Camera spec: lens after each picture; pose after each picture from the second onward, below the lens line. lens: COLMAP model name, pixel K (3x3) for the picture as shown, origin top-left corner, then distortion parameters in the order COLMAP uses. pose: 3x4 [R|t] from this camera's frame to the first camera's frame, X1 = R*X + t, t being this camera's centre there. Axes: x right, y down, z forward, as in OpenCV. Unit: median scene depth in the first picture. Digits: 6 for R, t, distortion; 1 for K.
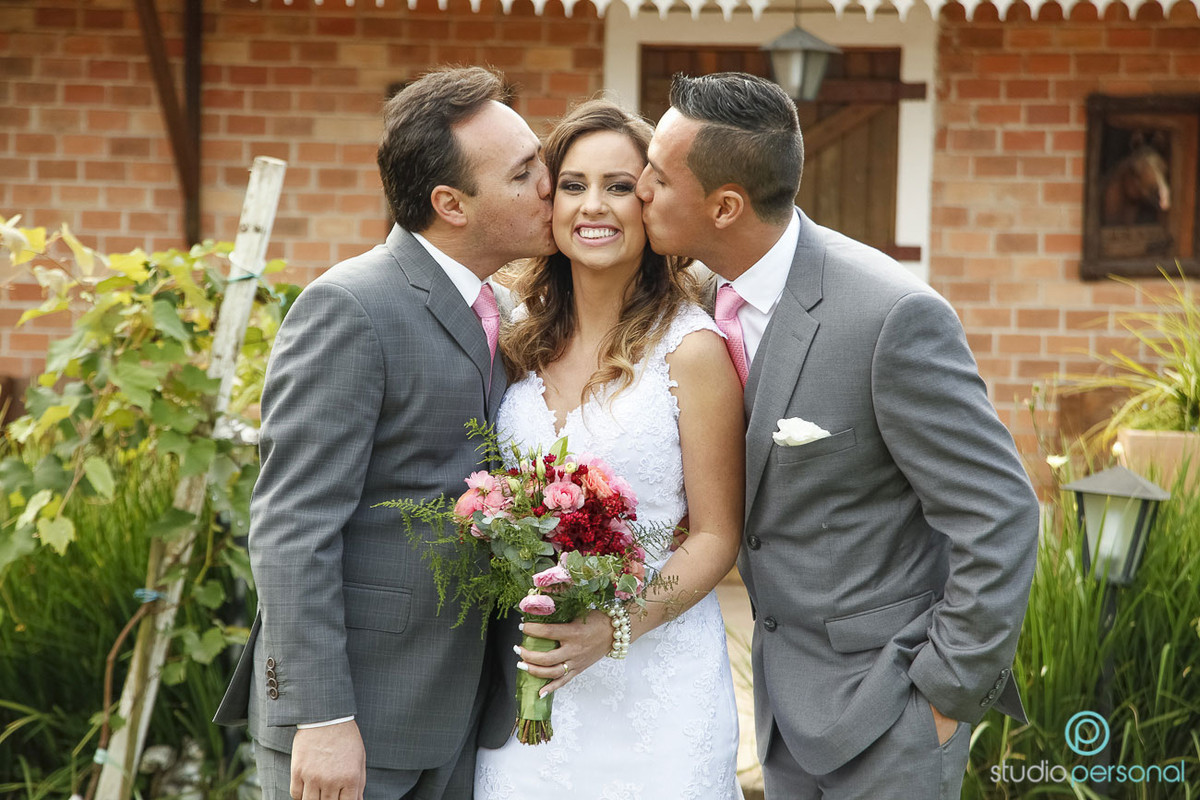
lens RADIAL K [[3229.9, 0, 597.8], [0, 3229.9, 403.0], [0, 0, 1]] dist [0.720570, 0.000000]
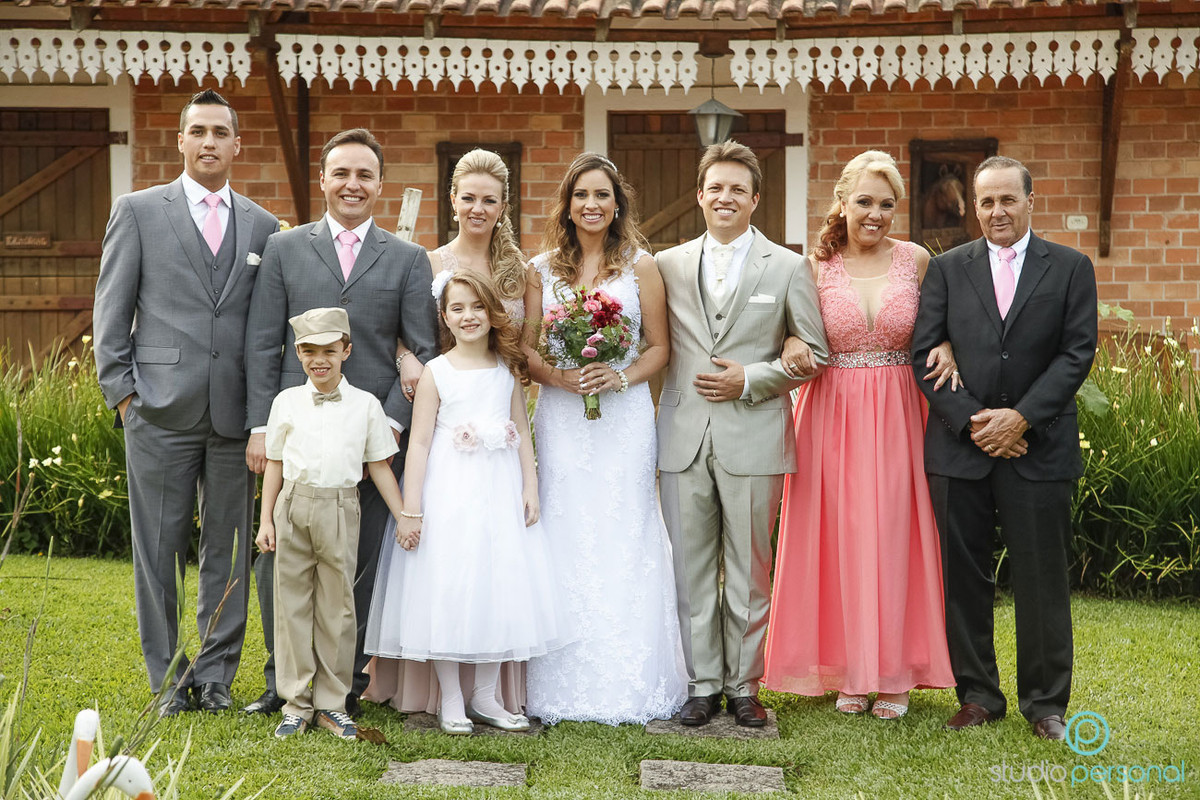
lens RADIAL K [[2880.7, 0, 617.3], [0, 2880.7, 416.7], [0, 0, 1]] dist [0.640213, 0.000000]
pose [[0.999566, -0.024826, 0.015840, -0.007143], [0.024841, 0.999691, -0.000739, 0.028779], [-0.015817, 0.001132, 0.999874, -0.309577]]
